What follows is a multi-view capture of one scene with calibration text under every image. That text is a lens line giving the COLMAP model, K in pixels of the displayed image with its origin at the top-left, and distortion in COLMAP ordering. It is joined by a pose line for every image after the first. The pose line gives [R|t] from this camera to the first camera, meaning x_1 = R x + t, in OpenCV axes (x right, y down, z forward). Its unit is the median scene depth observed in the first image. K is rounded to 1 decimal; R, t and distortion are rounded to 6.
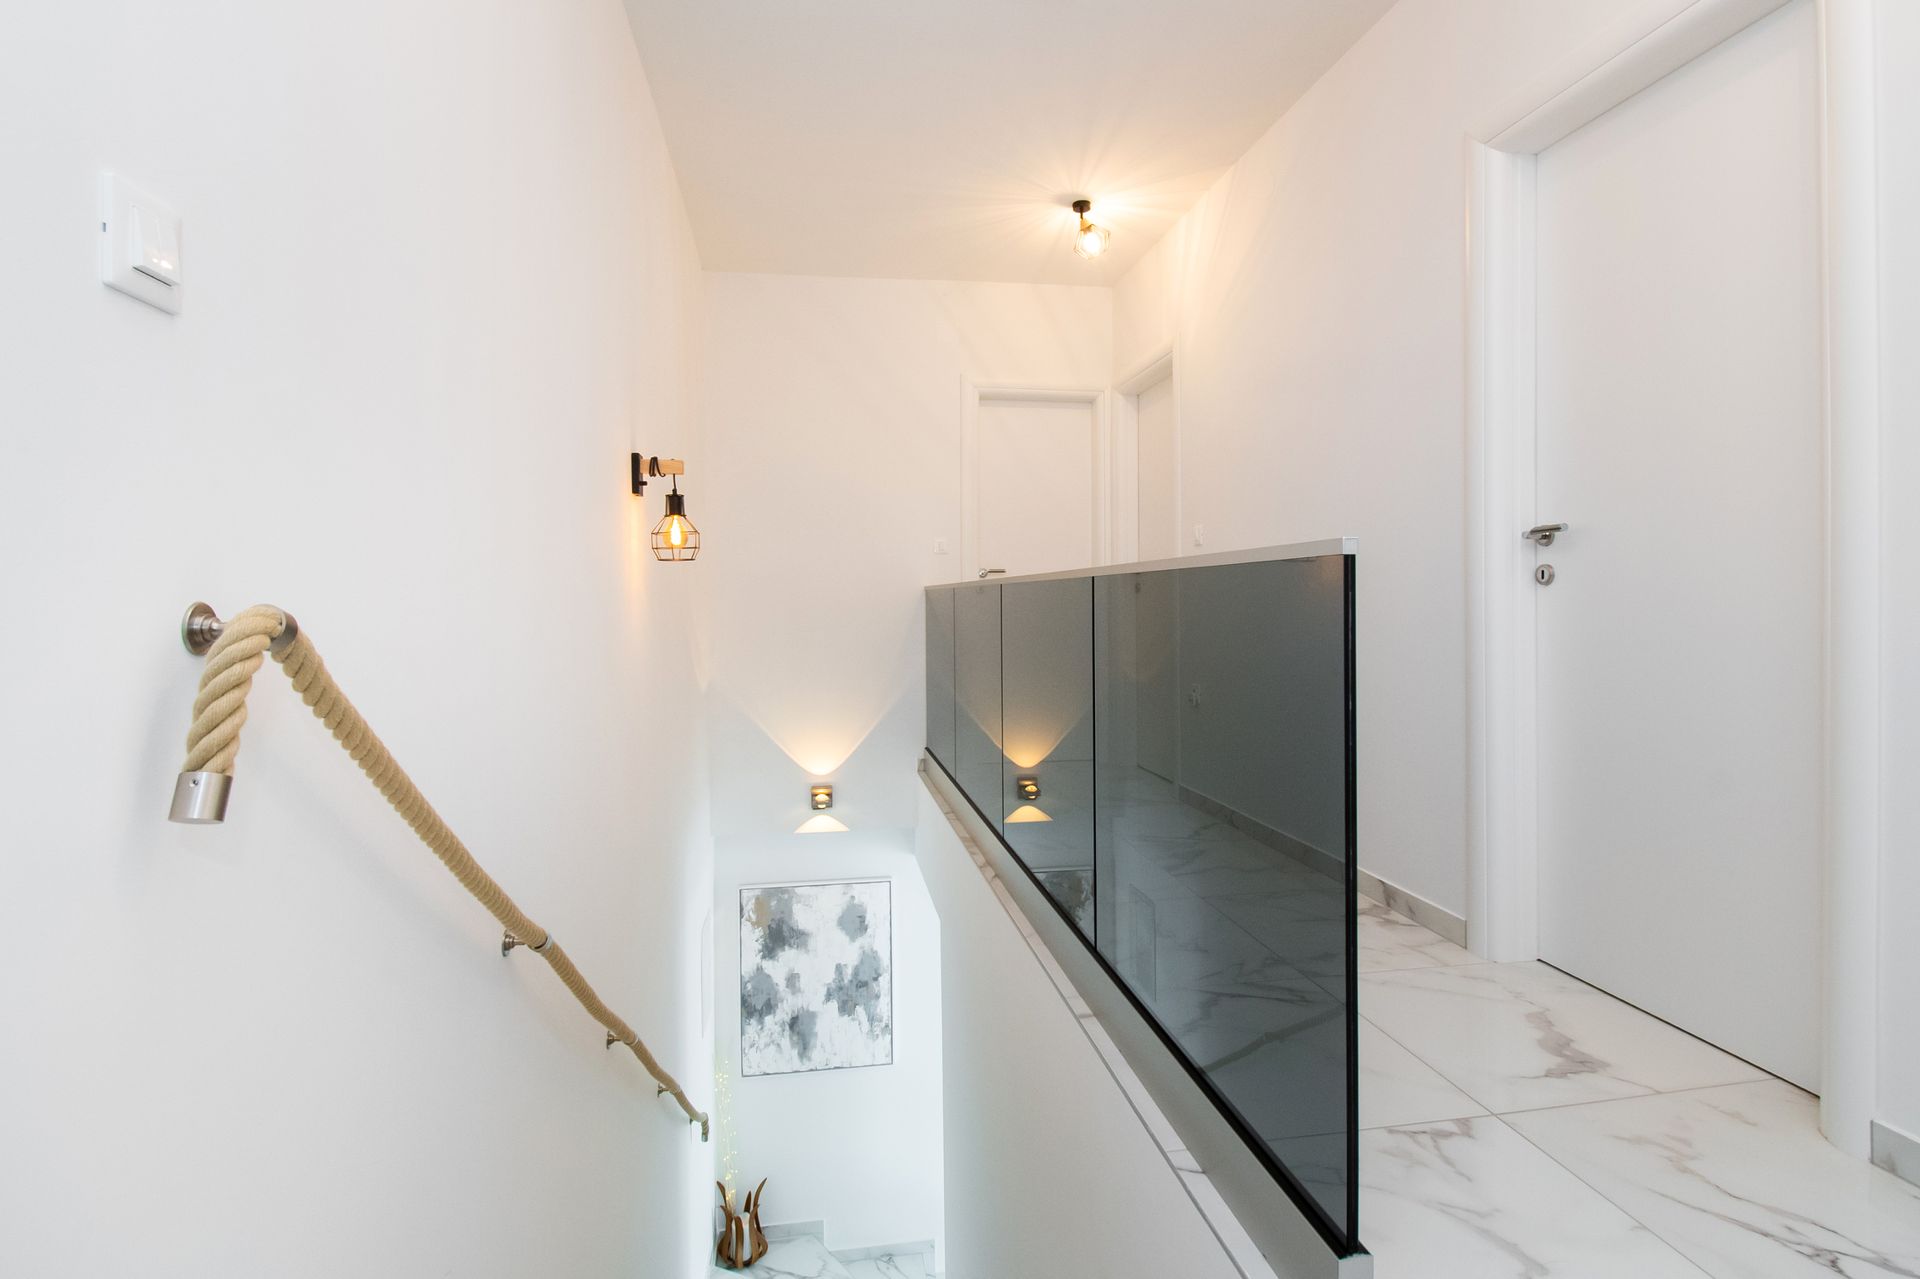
lens RADIAL K [[945.5, 0, 957.6], [0, 945.5, 621.6], [0, 0, 1]] dist [-0.003665, -0.006967]
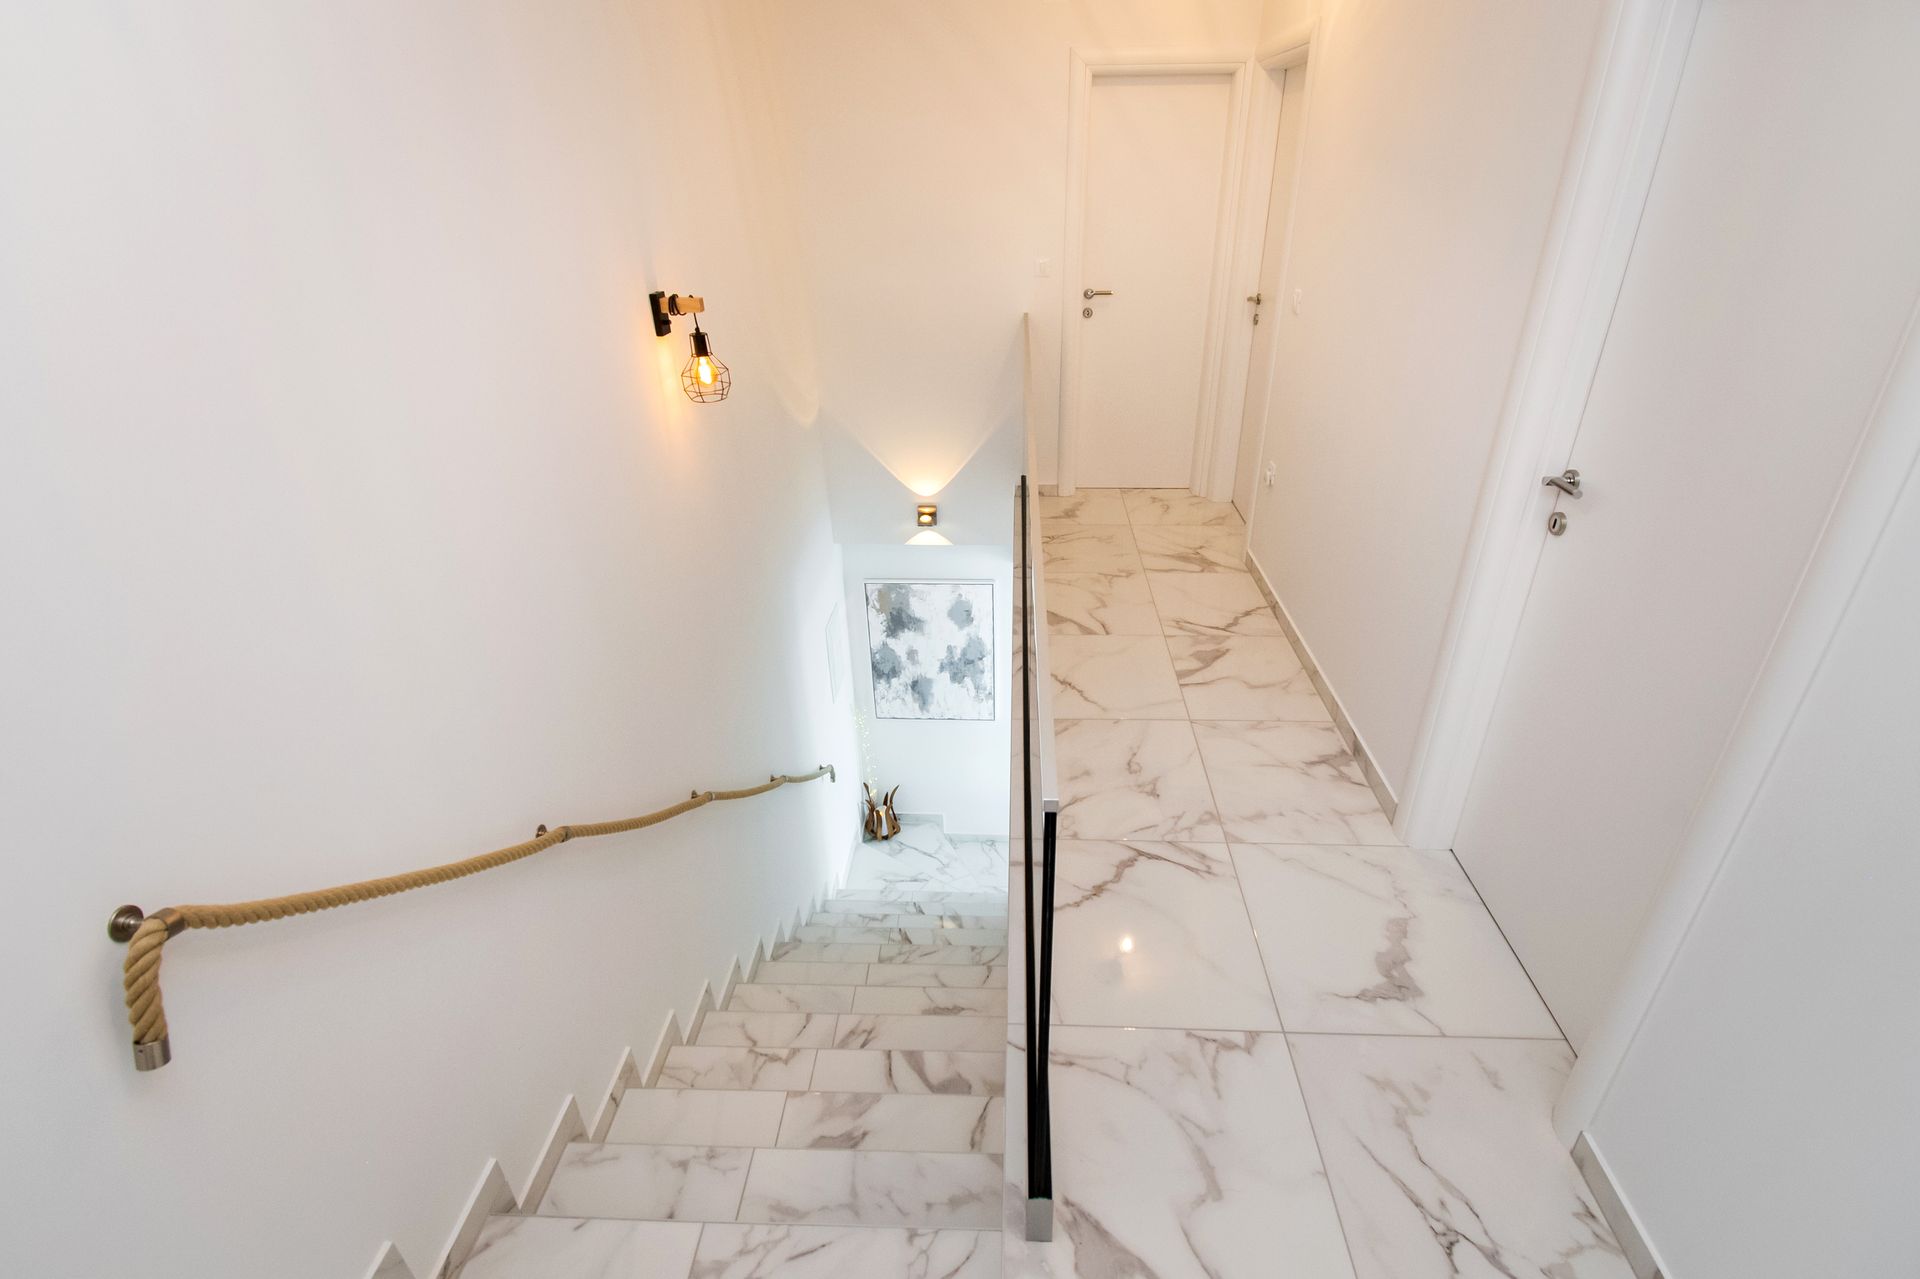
lens RADIAL K [[884.0, 0, 969.5], [0, 884.0, 648.1], [0, 0, 1]] dist [0.001303, -0.006198]
pose [[0.976848, 0.090426, -0.193884, 0.116212], [0.012285, 0.881073, 0.472821, -0.162344], [0.213581, -0.464256, 0.859563, 0.048152]]
